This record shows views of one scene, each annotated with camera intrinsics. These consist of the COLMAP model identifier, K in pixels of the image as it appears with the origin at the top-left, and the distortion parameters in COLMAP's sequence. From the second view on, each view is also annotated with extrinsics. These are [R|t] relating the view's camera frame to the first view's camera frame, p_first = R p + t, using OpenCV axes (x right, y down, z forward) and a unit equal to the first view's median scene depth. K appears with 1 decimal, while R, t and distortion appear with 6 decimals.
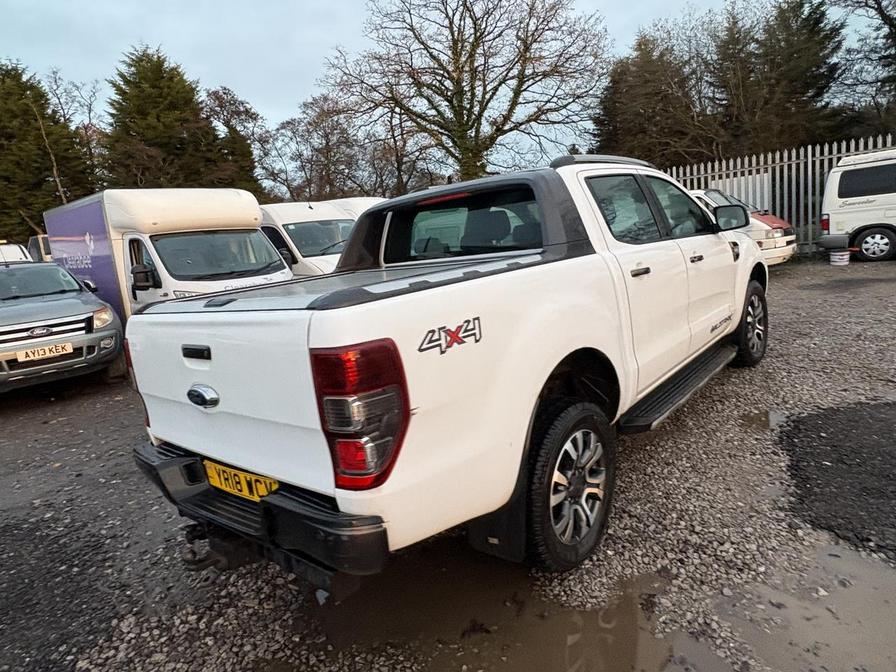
lens RADIAL K [[551.5, 0, 450.4], [0, 551.5, 331.6], [0, 0, 1]] dist [-0.000345, 0.000994]
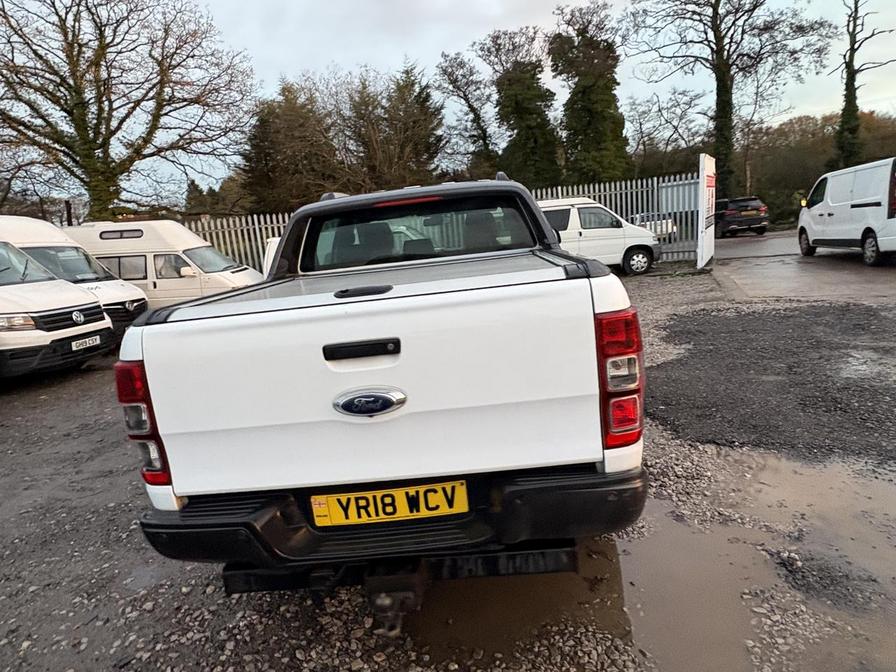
lens RADIAL K [[551.5, 0, 450.4], [0, 551.5, 331.6], [0, 0, 1]] dist [-0.000345, 0.000994]
pose [[0.798419, -0.066511, 0.598418, -0.060505], [0.108280, 0.993537, -0.034043, 0.003769], [-0.592286, 0.091977, 0.800460, 0.018430]]
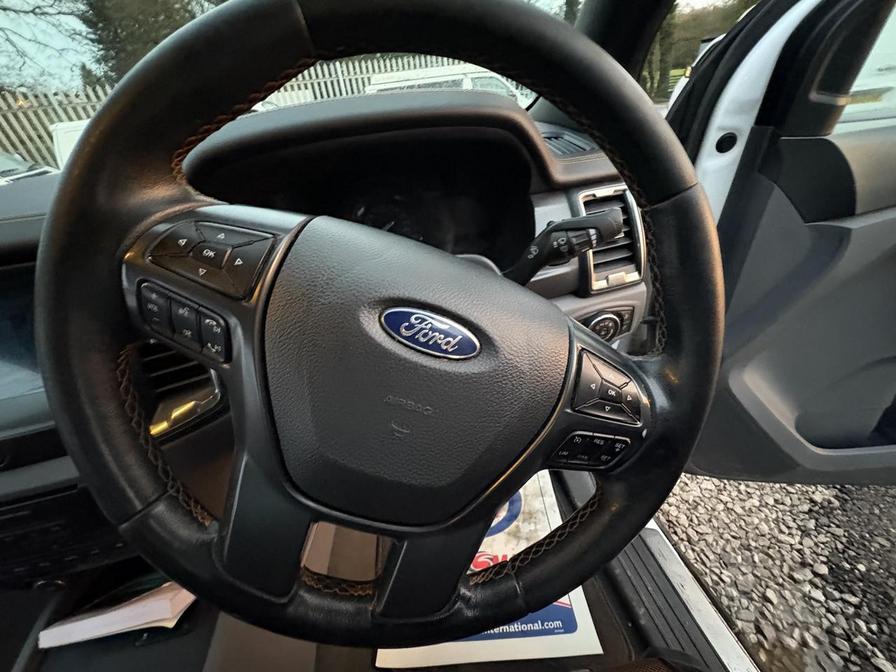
lens RADIAL K [[355.7, 0, 448.9], [0, 355.7, 335.7], [0, 0, 1]] dist [-0.000537, 0.000110]
pose [[0.624649, -0.382520, 0.680802, 0.047863], [0.168368, 0.917278, 0.360907, -0.026489], [-0.762539, -0.110815, 0.637381, 0.142088]]
